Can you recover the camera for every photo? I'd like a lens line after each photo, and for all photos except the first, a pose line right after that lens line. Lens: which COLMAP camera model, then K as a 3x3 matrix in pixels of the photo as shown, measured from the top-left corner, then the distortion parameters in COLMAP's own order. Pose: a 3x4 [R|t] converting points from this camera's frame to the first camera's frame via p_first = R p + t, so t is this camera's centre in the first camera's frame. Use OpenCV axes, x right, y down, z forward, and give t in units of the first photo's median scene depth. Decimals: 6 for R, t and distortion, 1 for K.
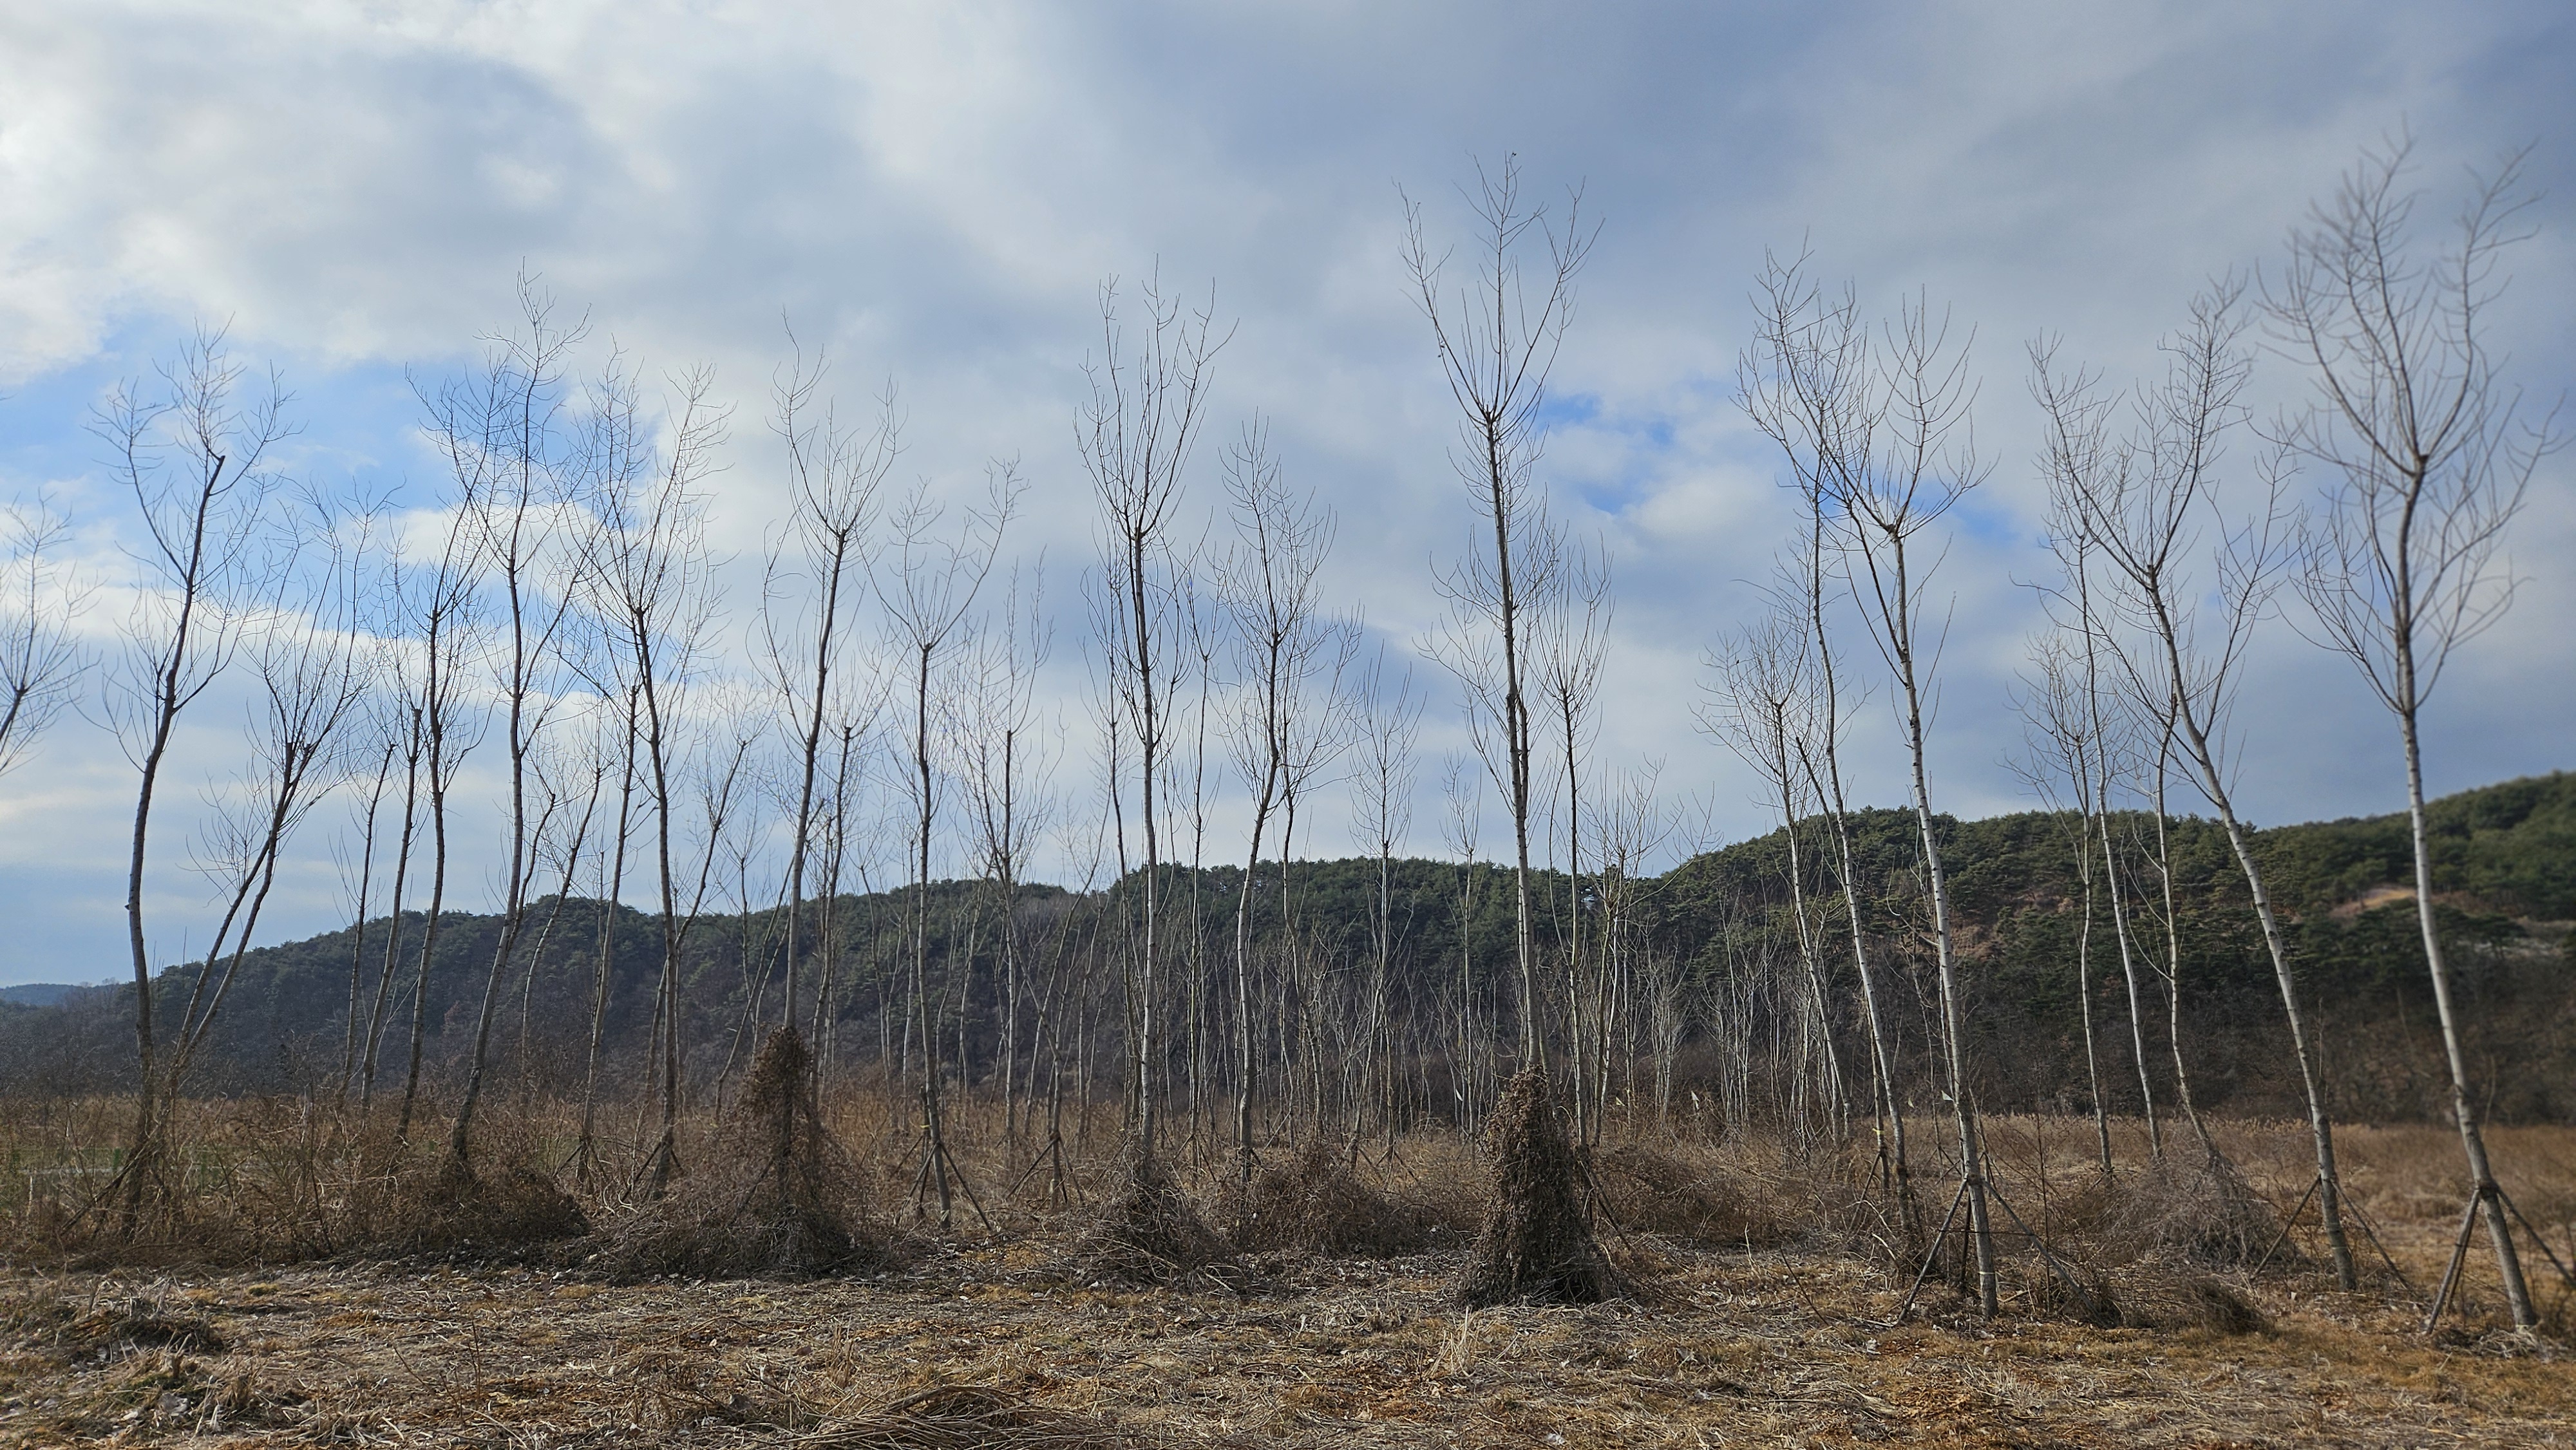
lens RADIAL K [[1680.8, 0, 1288.0], [0, 1680.8, 725.0], [0, 0, 1]] dist [0.088447, -0.090381]
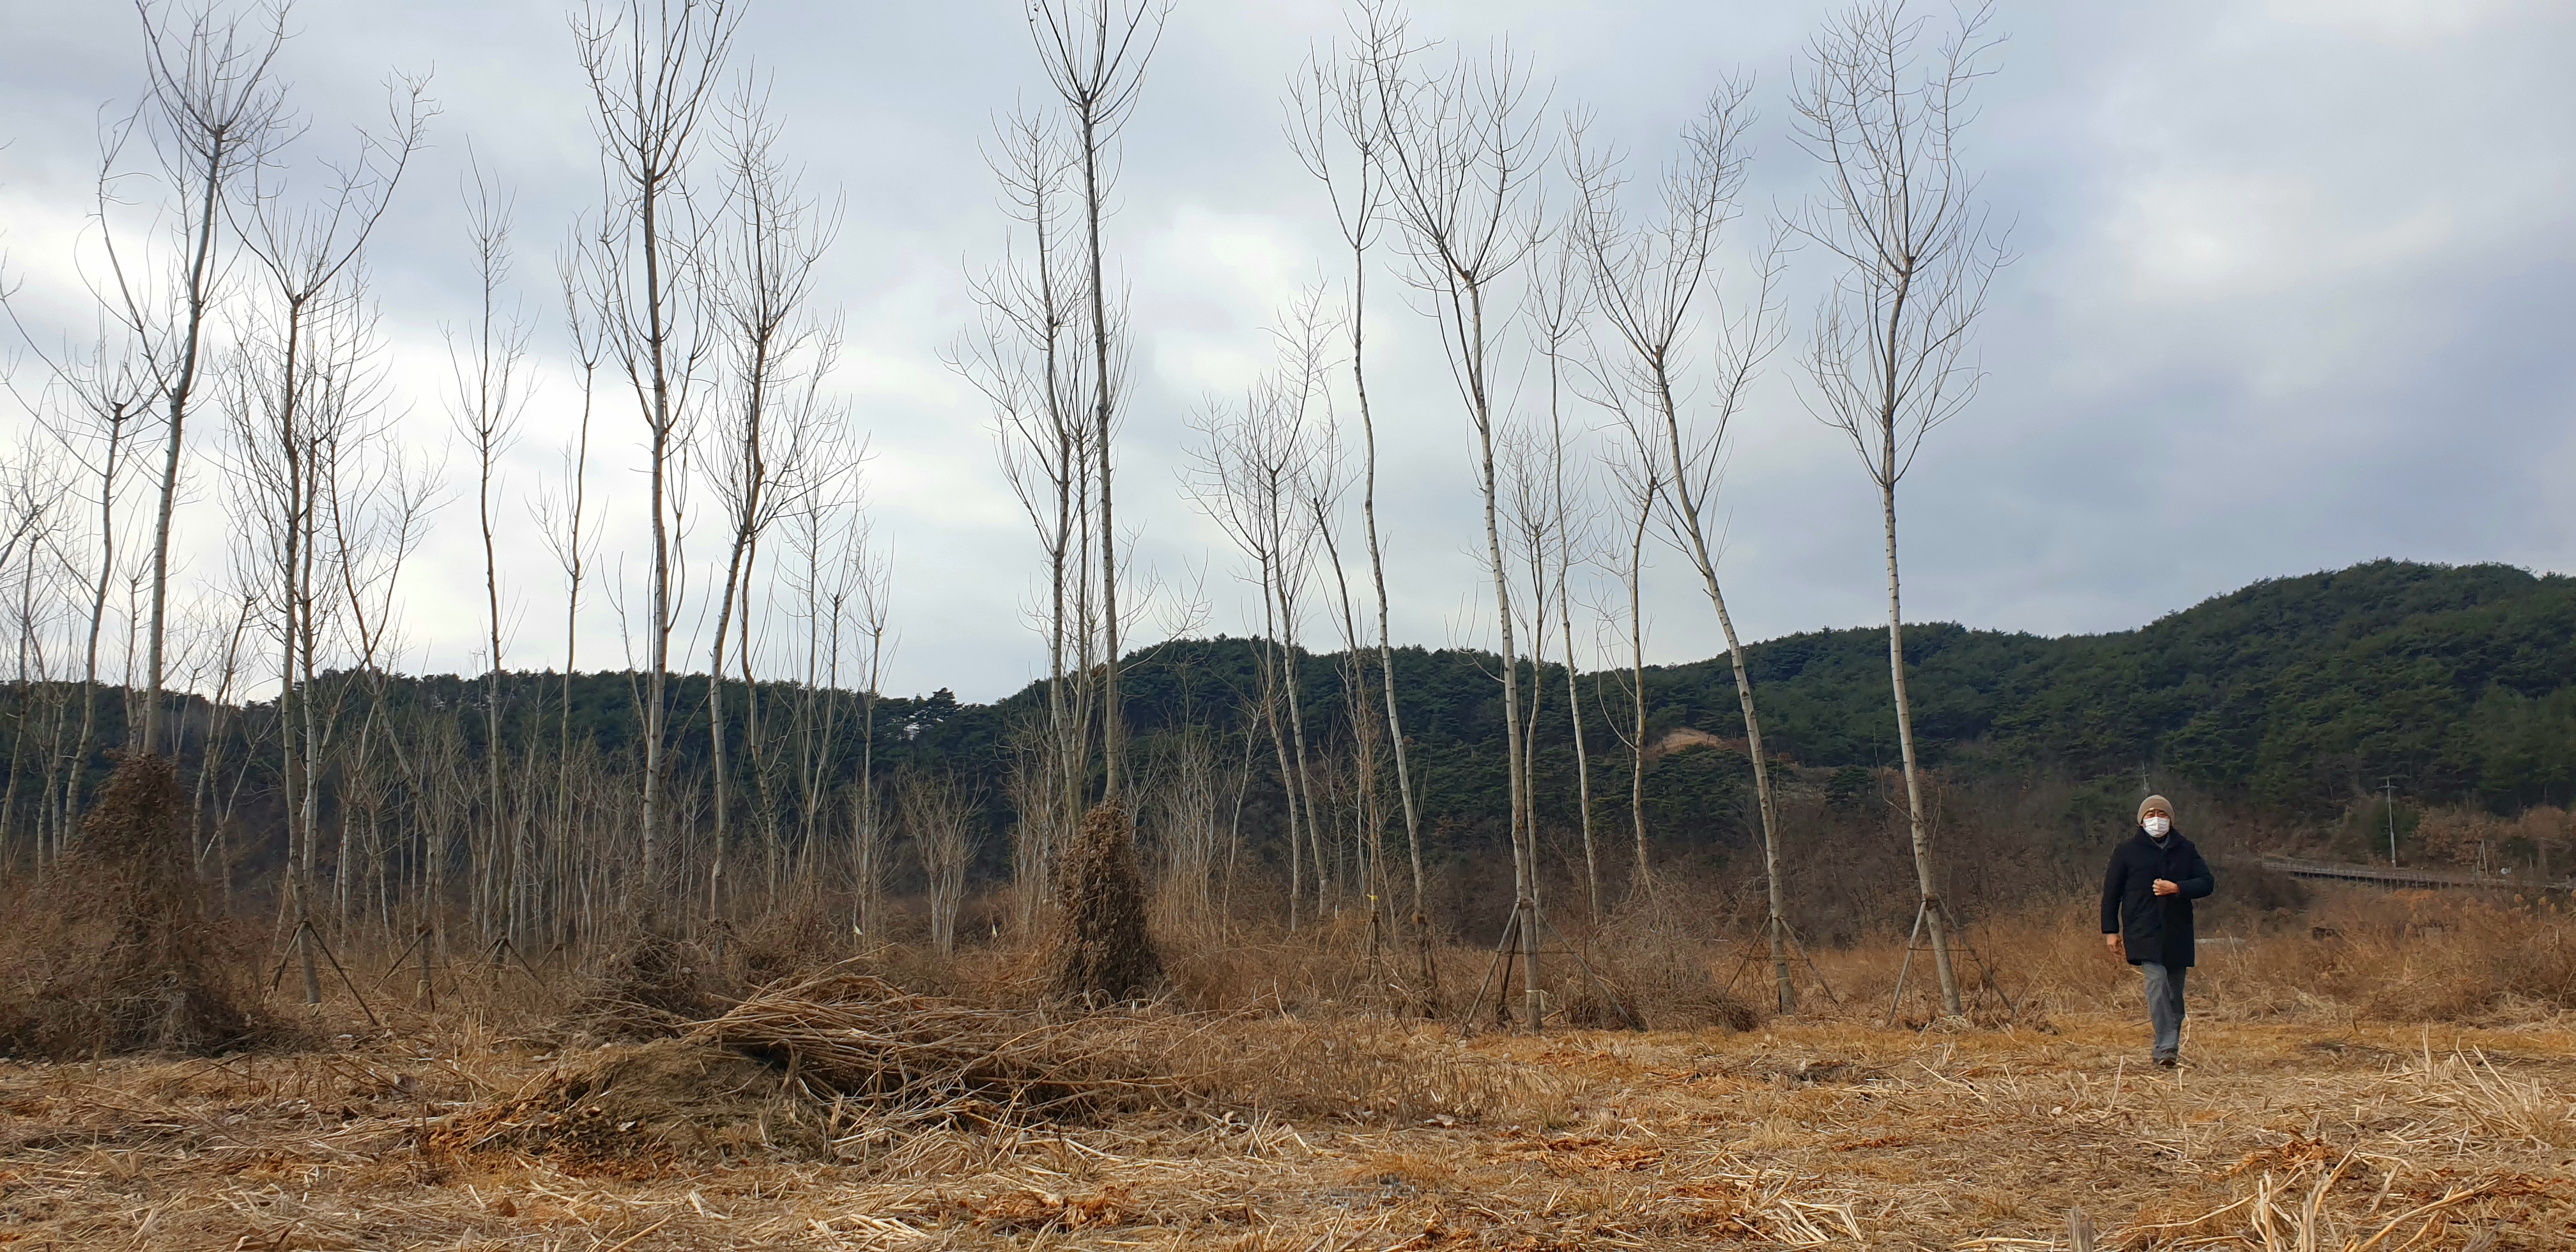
lens RADIAL K [[1991.7, 0, 1288.0], [0, 1991.7, 626.0], [0, 0, 1]] dist [0.127408, -0.239808]
pose [[0.920372, 0.048140, 0.388070, -0.173812], [-0.061817, 0.997826, 0.022830, 0.065137], [-0.386127, -0.045001, 0.921347, -0.046324]]
